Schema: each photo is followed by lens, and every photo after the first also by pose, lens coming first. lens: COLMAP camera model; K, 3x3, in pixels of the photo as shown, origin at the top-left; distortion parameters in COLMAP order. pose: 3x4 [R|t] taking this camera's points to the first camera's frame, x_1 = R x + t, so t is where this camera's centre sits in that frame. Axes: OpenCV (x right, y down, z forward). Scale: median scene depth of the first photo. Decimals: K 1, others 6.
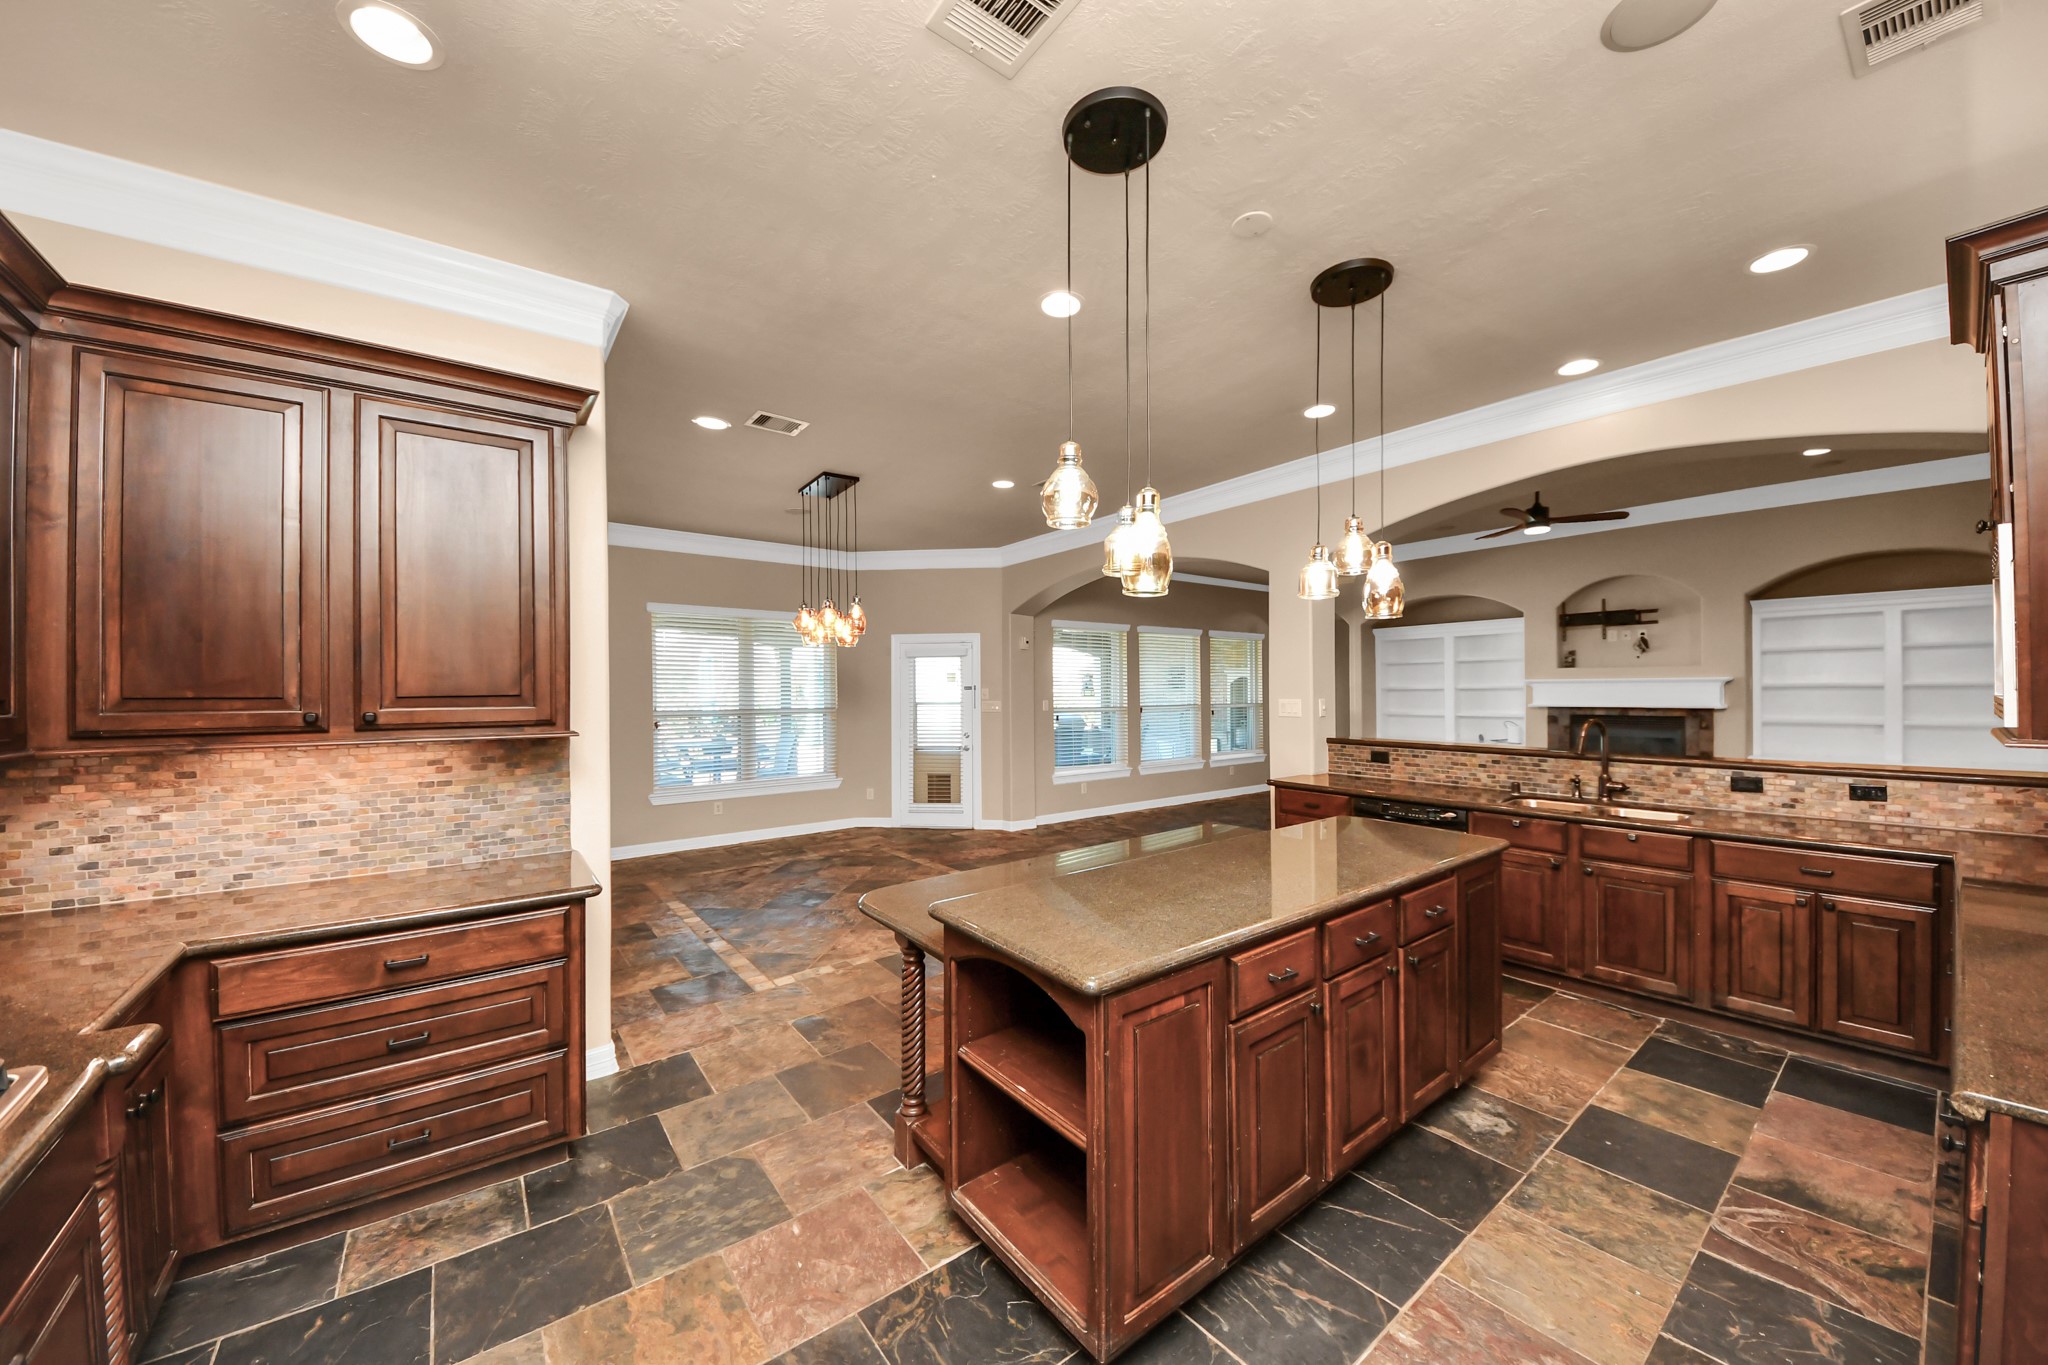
lens RADIAL K [[747.9, 0, 1036.6], [0, 747.9, 692.6], [0, 0, 1]] dist [-0.000584, -0.005171]
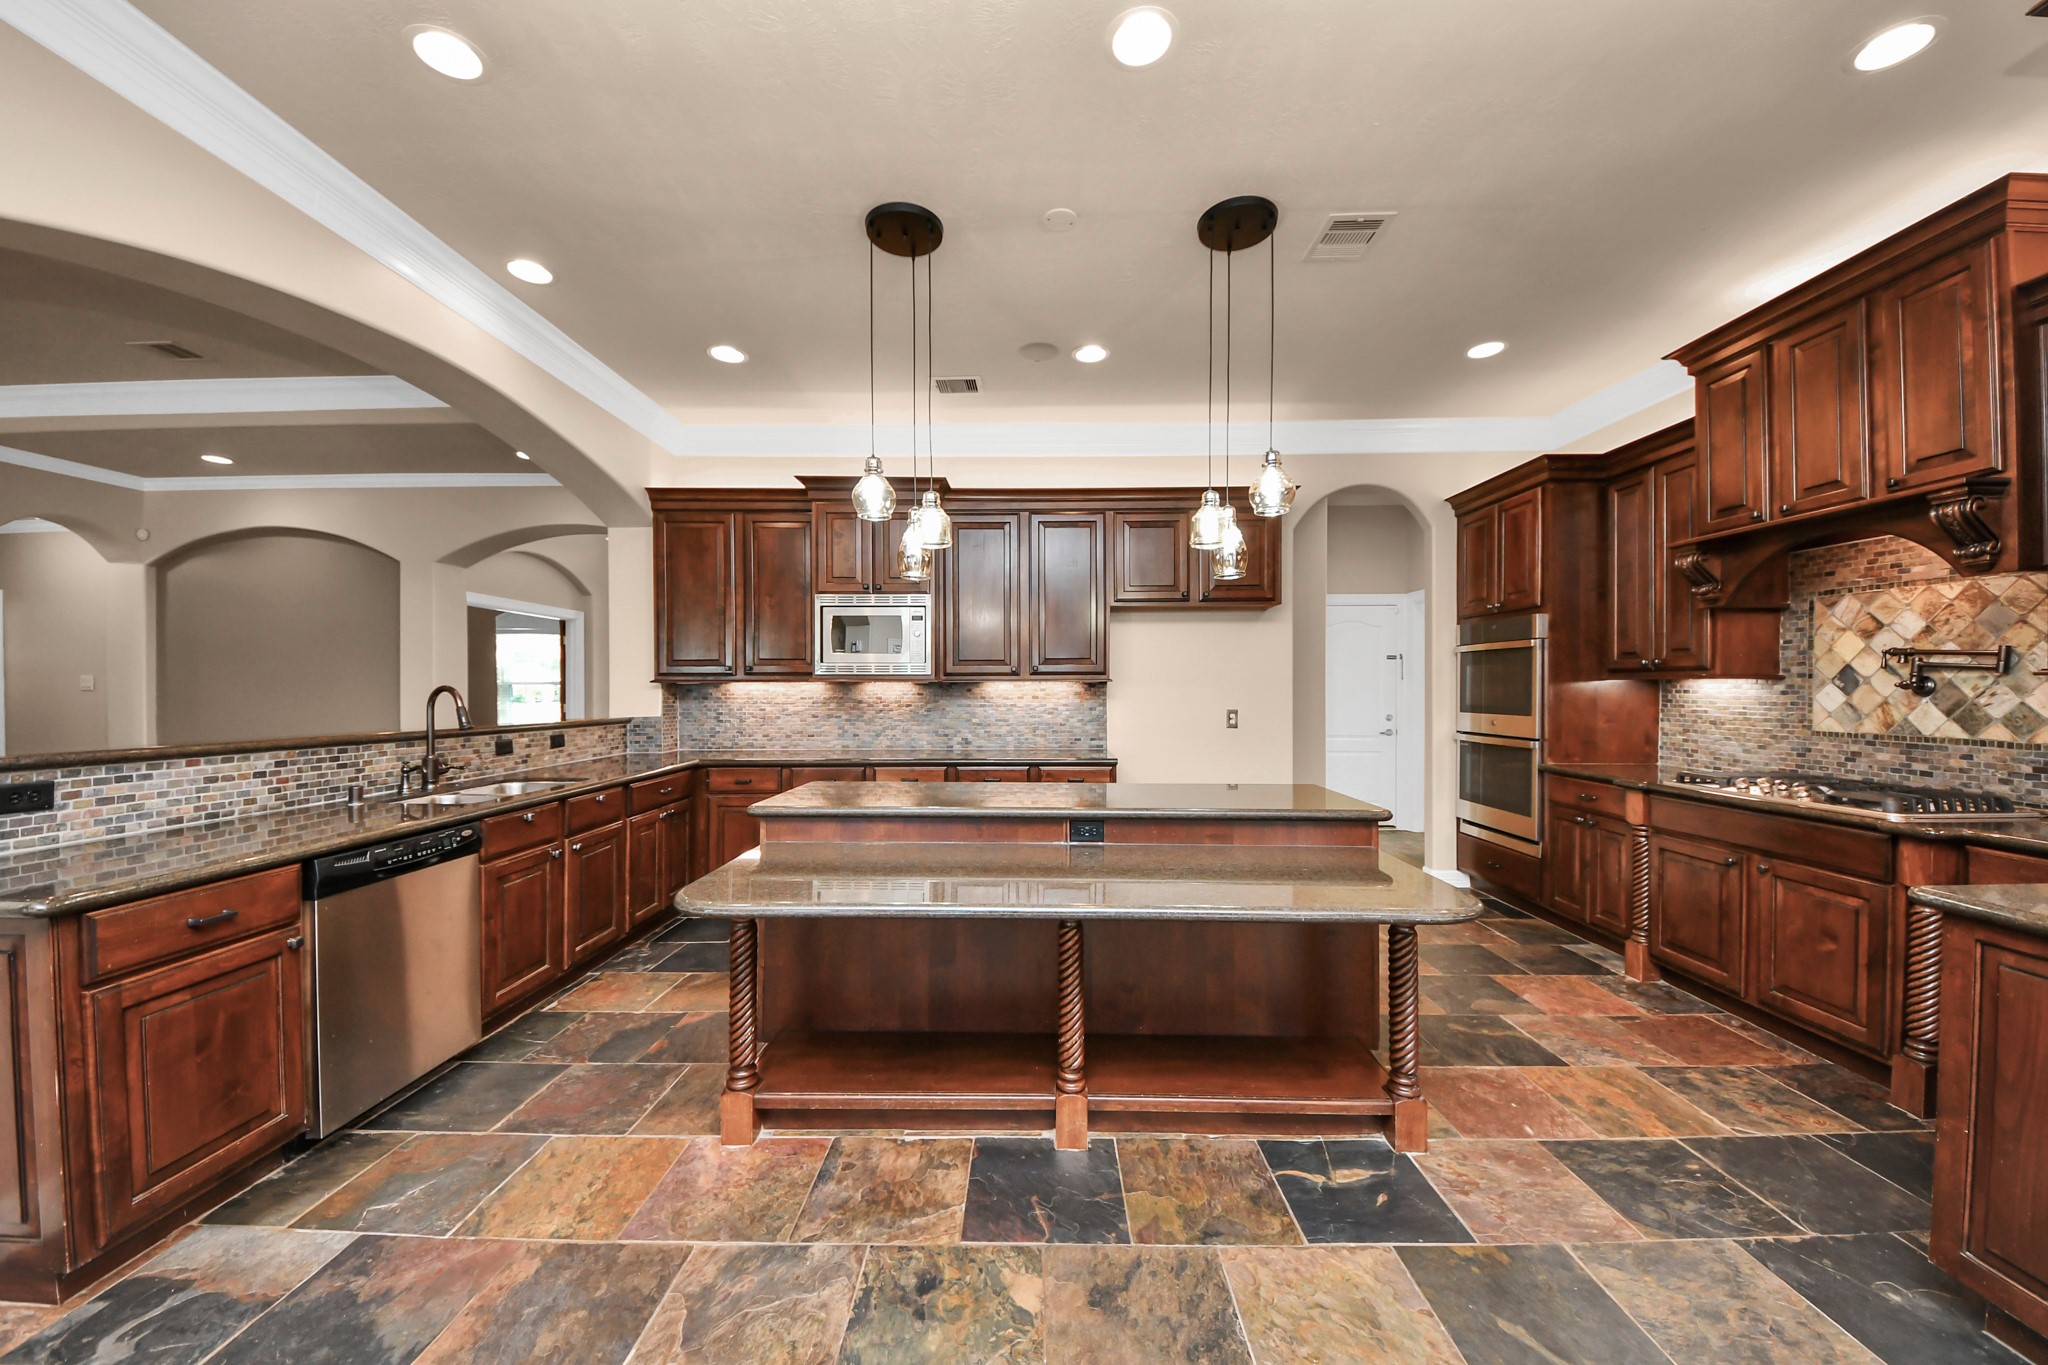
lens RADIAL K [[747.9, 0, 1026.7], [0, 747.9, 685.5], [0, 0, 1]] dist [-0.000584, -0.005171]
pose [[-0.771261, 0.010163, 0.636437, -0.257628], [0.011136, 0.999935, -0.002473, 0.046330], [-0.636421, 0.005180, -0.771324, 1.292189]]
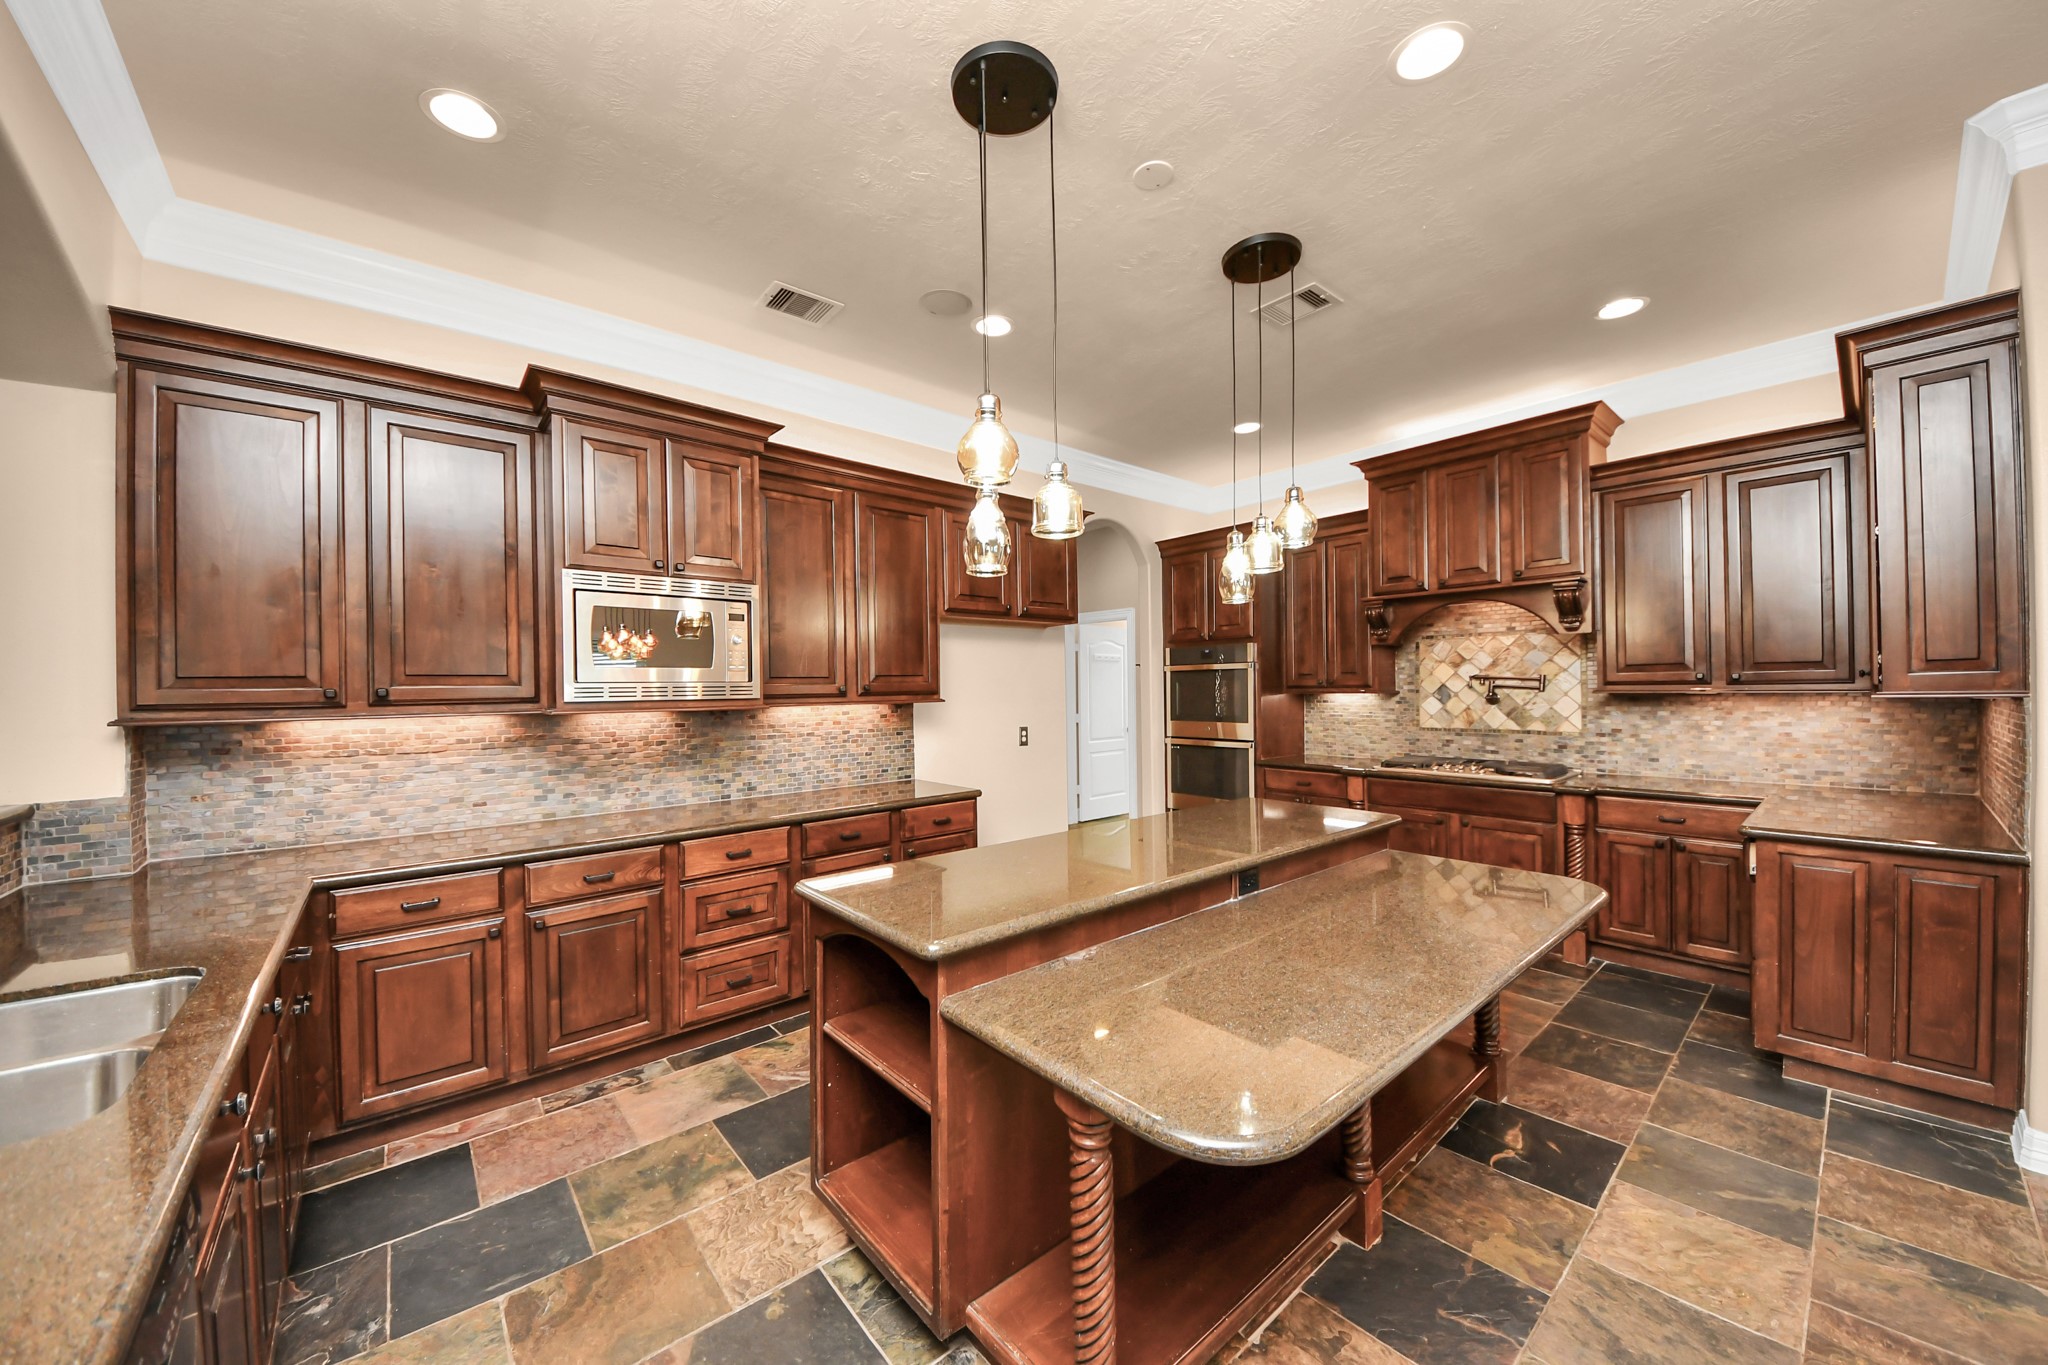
lens RADIAL K [[747.9, 0, 1022.3], [0, 747.9, 682.7], [0, 0, 1]] dist [-0.000584, -0.005171]
pose [[-0.998768, 0.021157, -0.044895, 0.350864], [0.021085, 0.999776, 0.002069, 0.010508], [0.044929, 0.001119, -0.998990, 1.332218]]
